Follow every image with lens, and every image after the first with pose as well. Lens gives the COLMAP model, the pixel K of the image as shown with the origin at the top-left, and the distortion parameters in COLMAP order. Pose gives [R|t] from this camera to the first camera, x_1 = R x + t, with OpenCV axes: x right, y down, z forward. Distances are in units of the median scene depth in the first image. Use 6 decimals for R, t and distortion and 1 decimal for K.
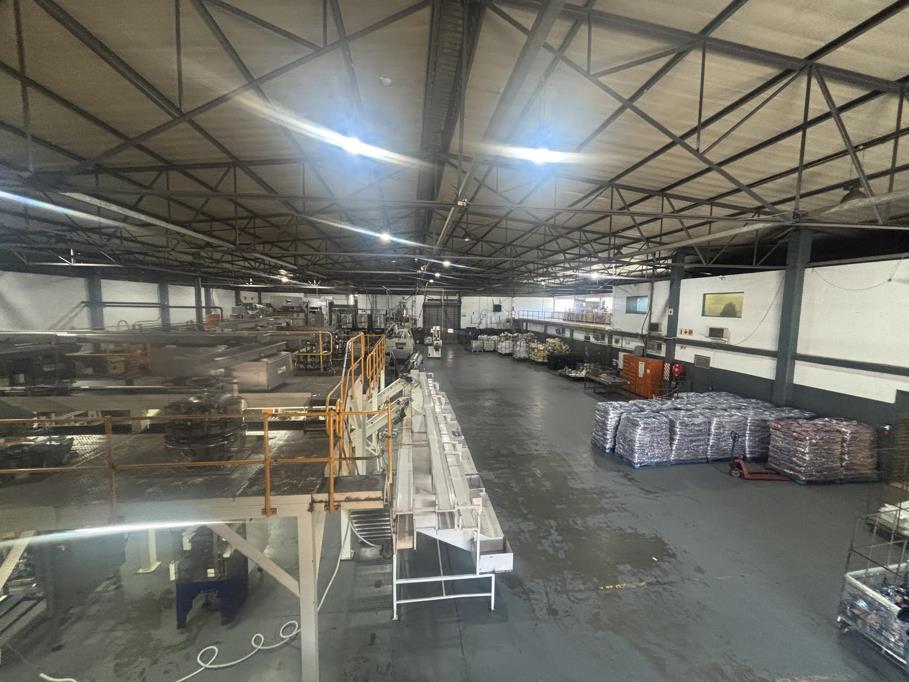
lens RADIAL K [[363.9, 0, 449.8], [0, 363.9, 337.4], [0, 0, 1]] dist [0.001959, -0.001088]
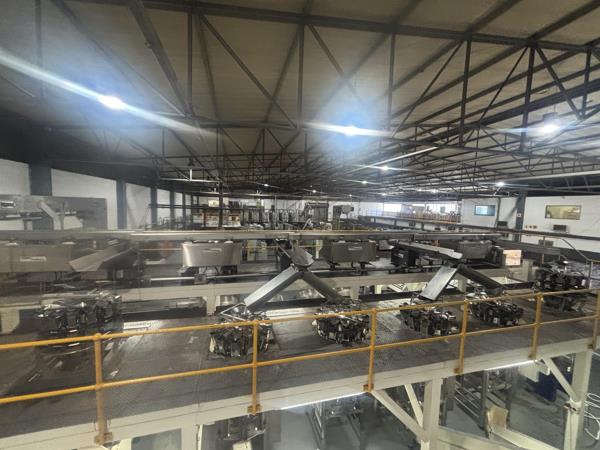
lens RADIAL K [[240.2, 0, 298.6], [0, 240.2, 224.3], [0, 0, 1]] dist [0.001959, -0.001088]
pose [[0.989203, 0.001328, 0.146544, -0.541921], [-0.000429, 0.999981, -0.006160, -0.016019], [-0.146550, 0.006030, 0.989185, 0.005282]]
